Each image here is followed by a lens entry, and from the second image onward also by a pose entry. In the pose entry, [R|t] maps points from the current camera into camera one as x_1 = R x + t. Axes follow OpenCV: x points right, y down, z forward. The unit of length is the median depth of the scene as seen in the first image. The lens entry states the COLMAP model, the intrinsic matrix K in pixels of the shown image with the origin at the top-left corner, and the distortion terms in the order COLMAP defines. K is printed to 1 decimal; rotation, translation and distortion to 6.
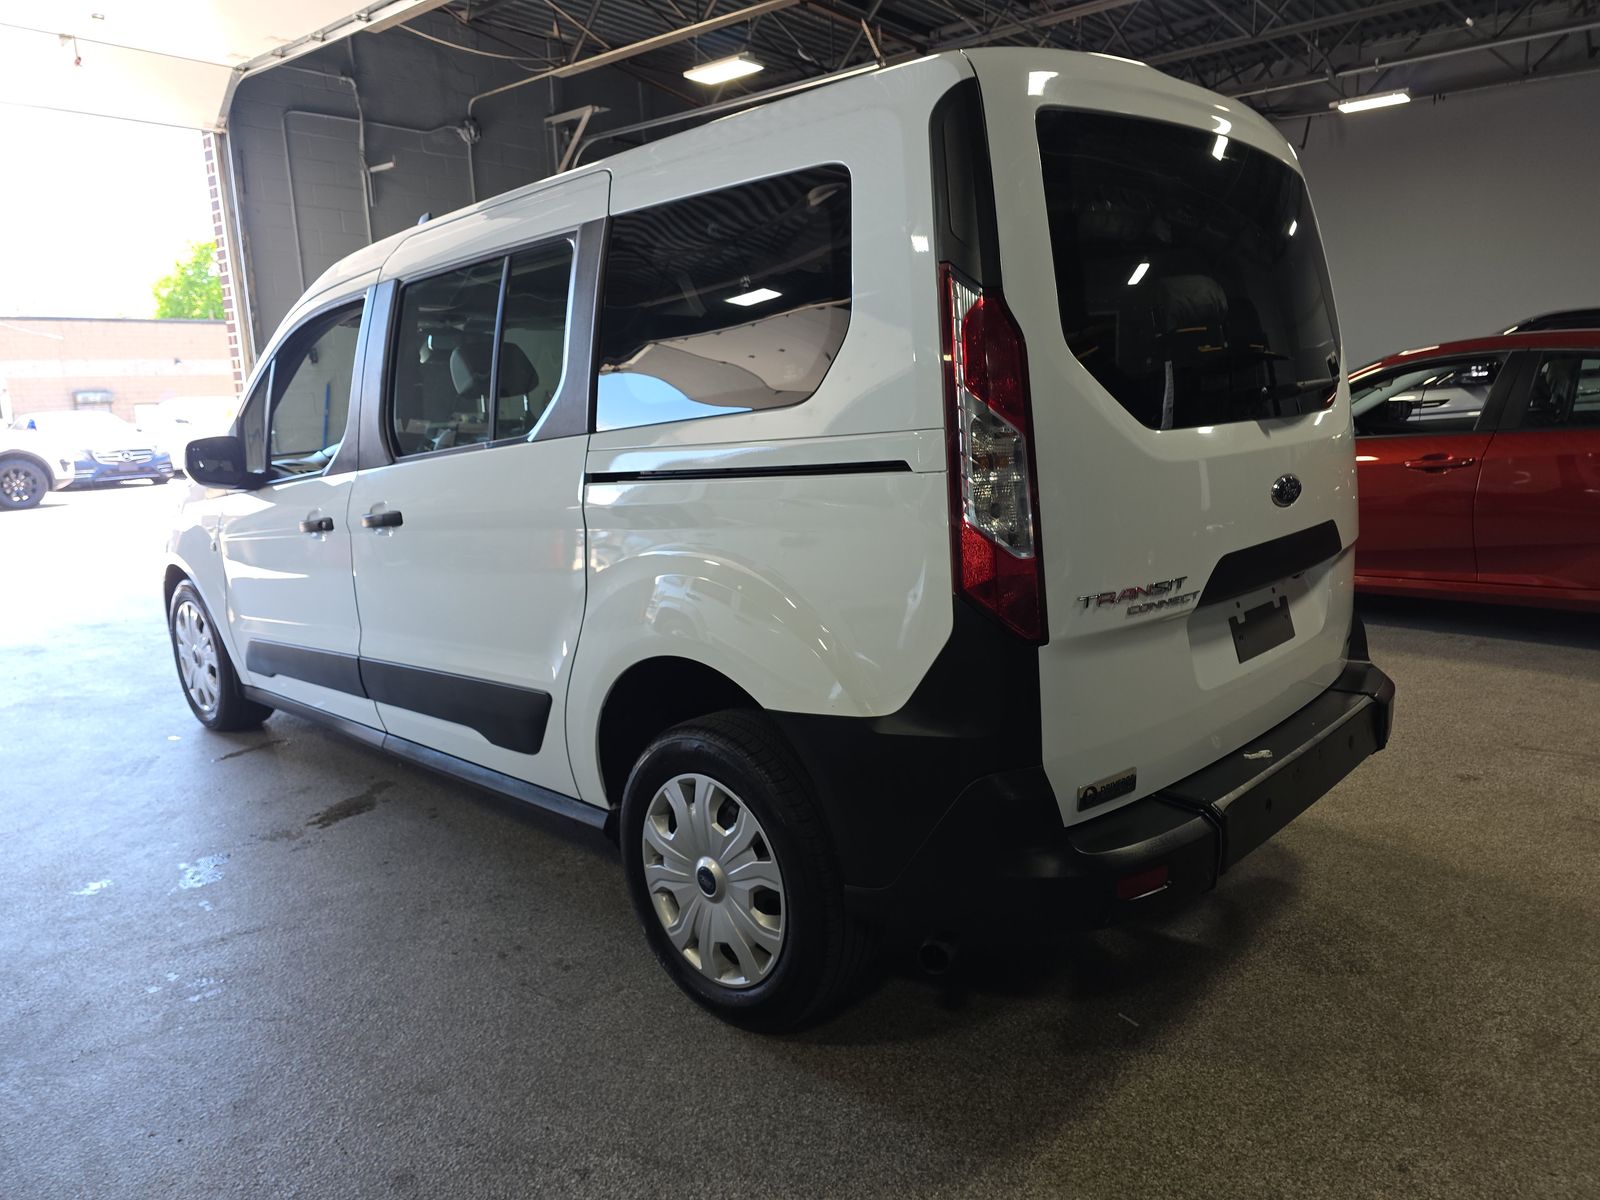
lens RADIAL K [[1046.7, 0, 804.9], [0, 1046.7, 598.9], [0, 0, 1]] dist [0.047405, -0.045409]
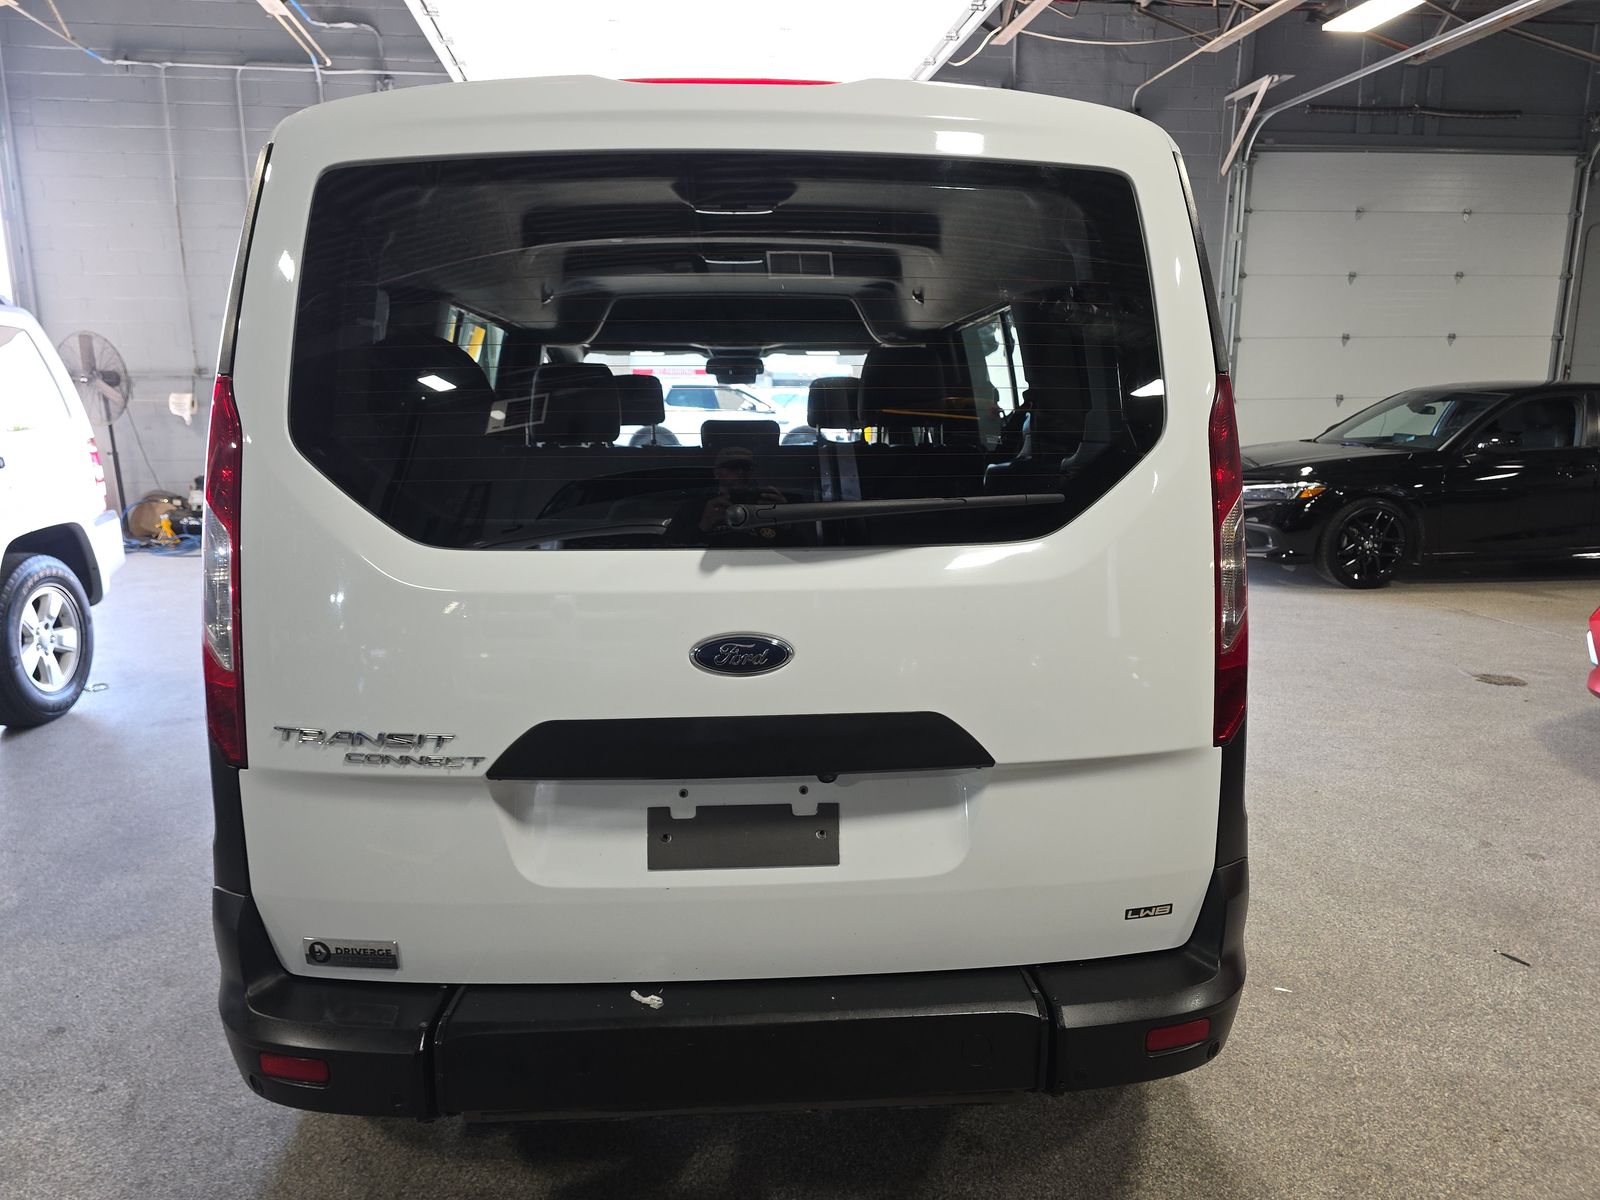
lens RADIAL K [[1046.7, 0, 804.9], [0, 1046.7, 598.9], [0, 0, 1]] dist [0.047405, -0.045409]
pose [[0.745643, 0.168919, -0.644580, 0.153024], [-0.159759, 0.984440, 0.073176, -0.032370], [0.646911, 0.048414, 0.761027, 0.081216]]
